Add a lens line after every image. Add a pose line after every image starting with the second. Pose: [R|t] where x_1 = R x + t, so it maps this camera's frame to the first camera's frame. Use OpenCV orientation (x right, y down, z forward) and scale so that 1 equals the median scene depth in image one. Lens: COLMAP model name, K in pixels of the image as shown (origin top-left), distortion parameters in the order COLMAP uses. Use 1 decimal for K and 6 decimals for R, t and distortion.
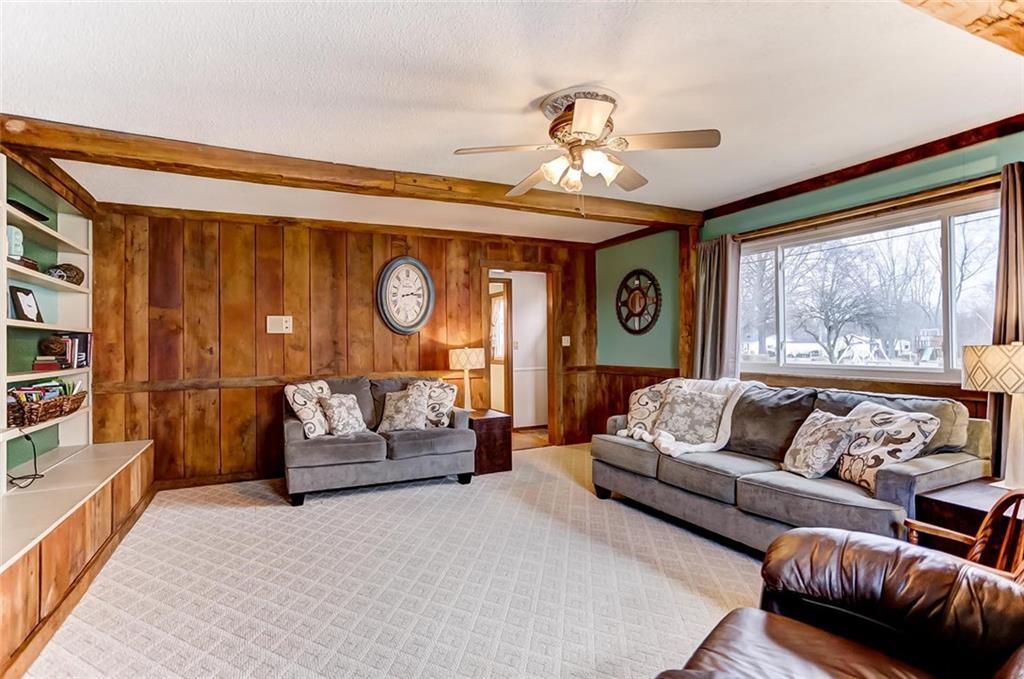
lens RADIAL K [[520.5, 0, 508.5], [0, 520.5, 342.3], [0, 0, 1]] dist [-0.020026, 0.009954]
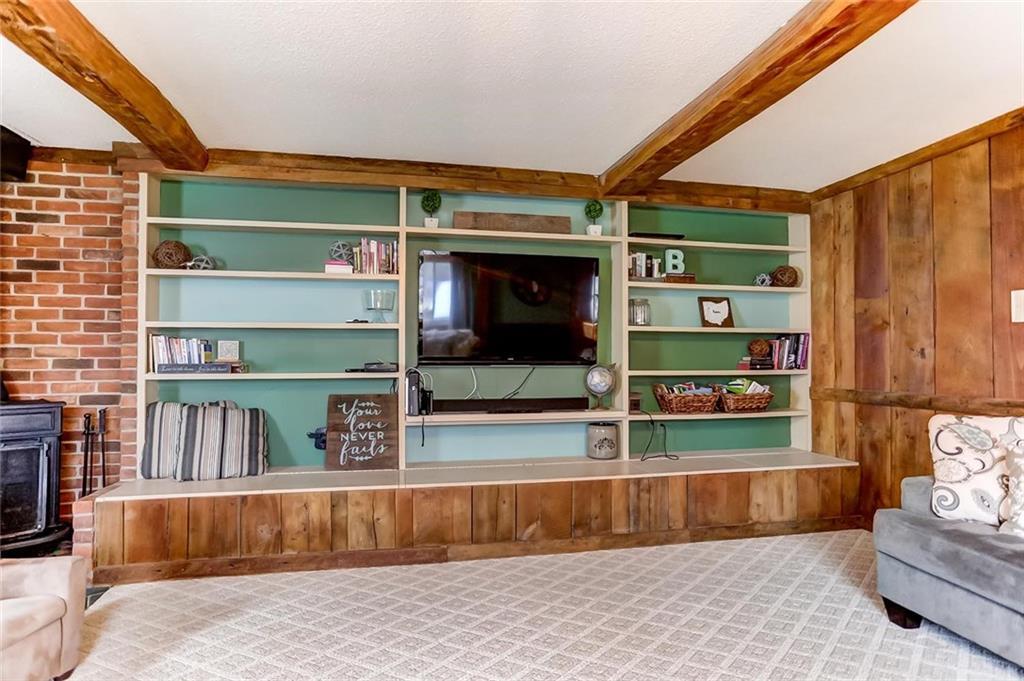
lens RADIAL K [[520.5, 0, 507.8], [0, 520.5, 348.6], [0, 0, 1]] dist [-0.020026, 0.009954]
pose [[-0.268106, -0.005885, -0.963372, 0.238085], [0.004868, 0.999960, -0.007463, 0.013482], [0.963377, -0.006690, -0.268066, 0.686693]]
